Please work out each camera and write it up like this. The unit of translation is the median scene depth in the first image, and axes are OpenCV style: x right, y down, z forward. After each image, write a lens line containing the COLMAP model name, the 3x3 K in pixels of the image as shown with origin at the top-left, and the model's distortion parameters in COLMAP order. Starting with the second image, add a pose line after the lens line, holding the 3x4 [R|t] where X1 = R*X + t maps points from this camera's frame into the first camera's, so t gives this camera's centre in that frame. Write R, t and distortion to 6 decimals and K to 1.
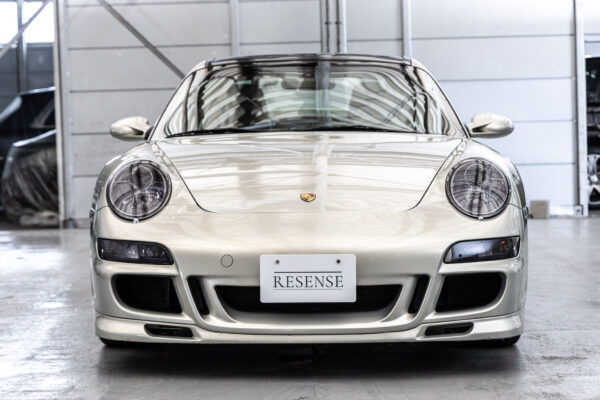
lens RADIAL K [[1493.4, 0, 299.9], [0, 1493.4, 200.5], [0, 0, 1]] dist [0.011254, 0.000000]
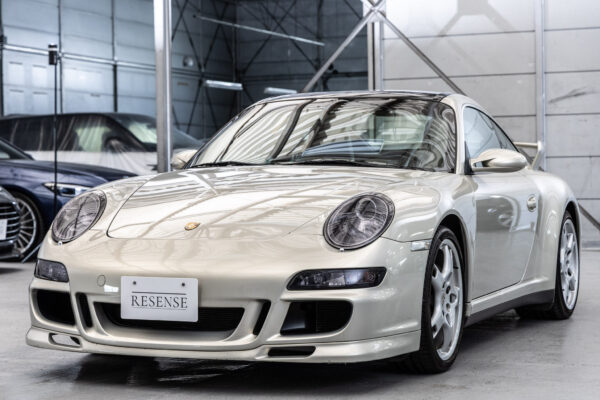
lens RADIAL K [[1493.4, 0, 299.4], [0, 1493.4, 199.9], [0, 0, 1]] dist [0.011254, 0.000000]
pose [[0.936339, 0.016504, -0.350710, 0.485510], [-0.021733, 0.999704, -0.010979, -0.011623], [0.350425, 0.017902, 0.936420, -0.012603]]
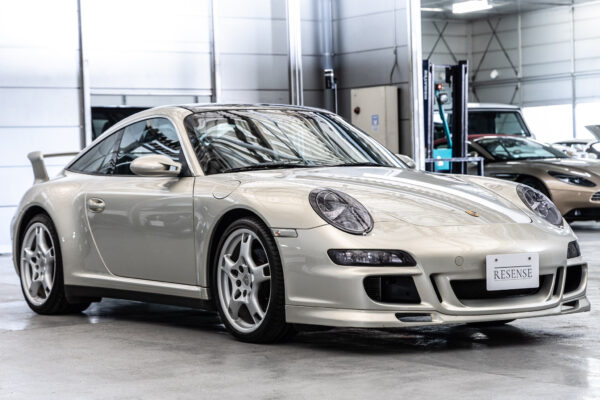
lens RADIAL K [[1493.4, 0, 299.1], [0, 1493.4, 199.0], [0, 0, 1]] dist [0.011254, 0.000000]
pose [[0.822357, -0.006687, 0.568933, -0.919944], [0.026316, 0.999308, -0.026293, 0.016168], [-0.568363, 0.036595, 0.821963, -0.020834]]
